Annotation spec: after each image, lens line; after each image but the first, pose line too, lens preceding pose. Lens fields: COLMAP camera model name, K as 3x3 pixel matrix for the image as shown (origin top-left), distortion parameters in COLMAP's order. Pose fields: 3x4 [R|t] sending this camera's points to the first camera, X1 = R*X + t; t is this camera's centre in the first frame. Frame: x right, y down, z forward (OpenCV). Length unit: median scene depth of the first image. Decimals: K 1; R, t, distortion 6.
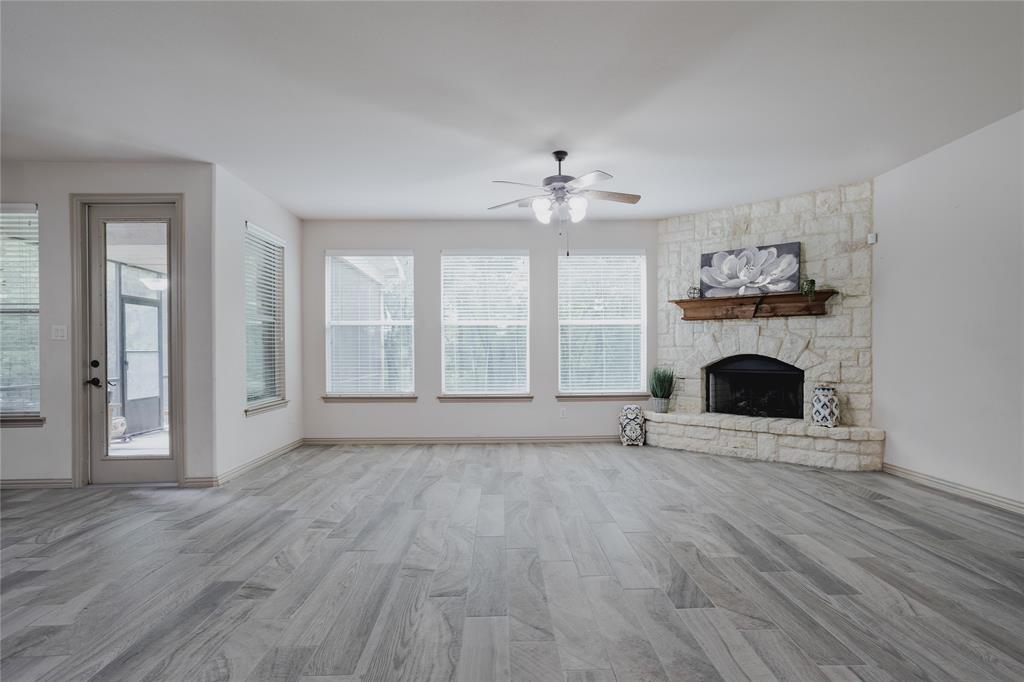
lens RADIAL K [[506.0, 0, 512.7], [0, 506.0, 350.2], [0, 0, 1]] dist [-0.017143, 0.011579]
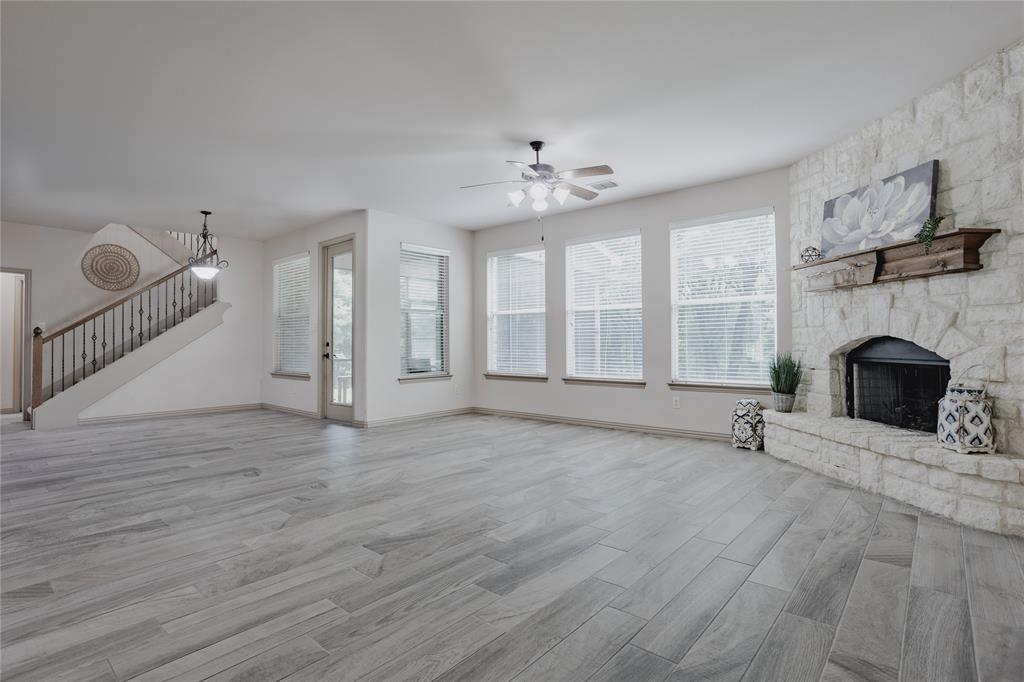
lens RADIAL K [[506.0, 0, 506.8], [0, 506.0, 336.2], [0, 0, 1]] dist [-0.017143, 0.011579]
pose [[0.726371, -0.008083, -0.687255, 0.608075], [0.003781, 0.999963, -0.007764, 0.012078], [0.687292, 0.003041, 0.726375, 0.159706]]
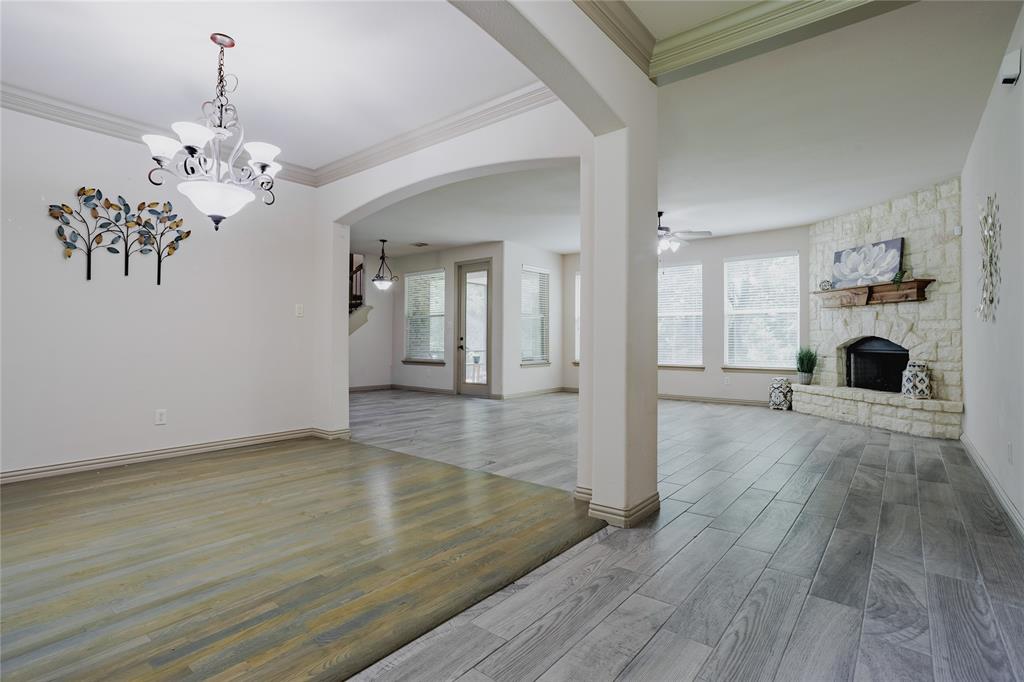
lens RADIAL K [[506.0, 0, 503.8], [0, 506.0, 335.4], [0, 0, 1]] dist [-0.017143, 0.011579]
pose [[0.752596, 0.000859, -0.658482, 0.637391], [-0.006097, 0.999965, -0.005664, 0.019039], [0.658455, 0.008278, 0.752575, -0.453022]]
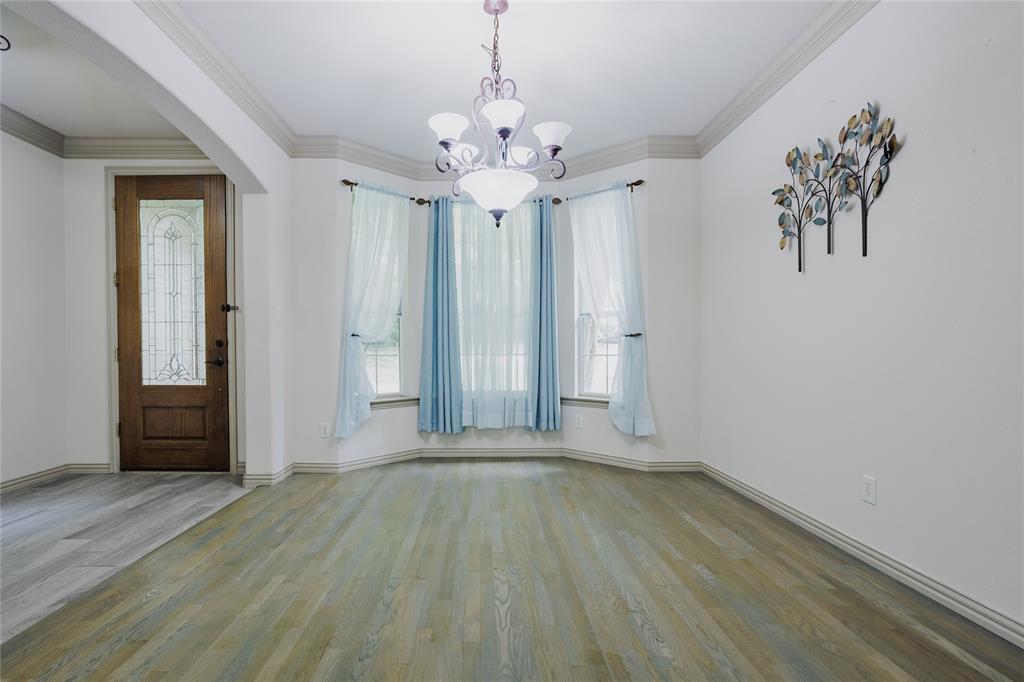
lens RADIAL K [[506.0, 0, 487.6], [0, 506.0, 352.7], [0, 0, 1]] dist [-0.017143, 0.011579]
pose [[-0.999345, 0.009579, 0.034892, 0.013704], [0.009438, 0.999947, -0.004204, 0.024749], [-0.034930, -0.003872, -0.999382, 0.264557]]
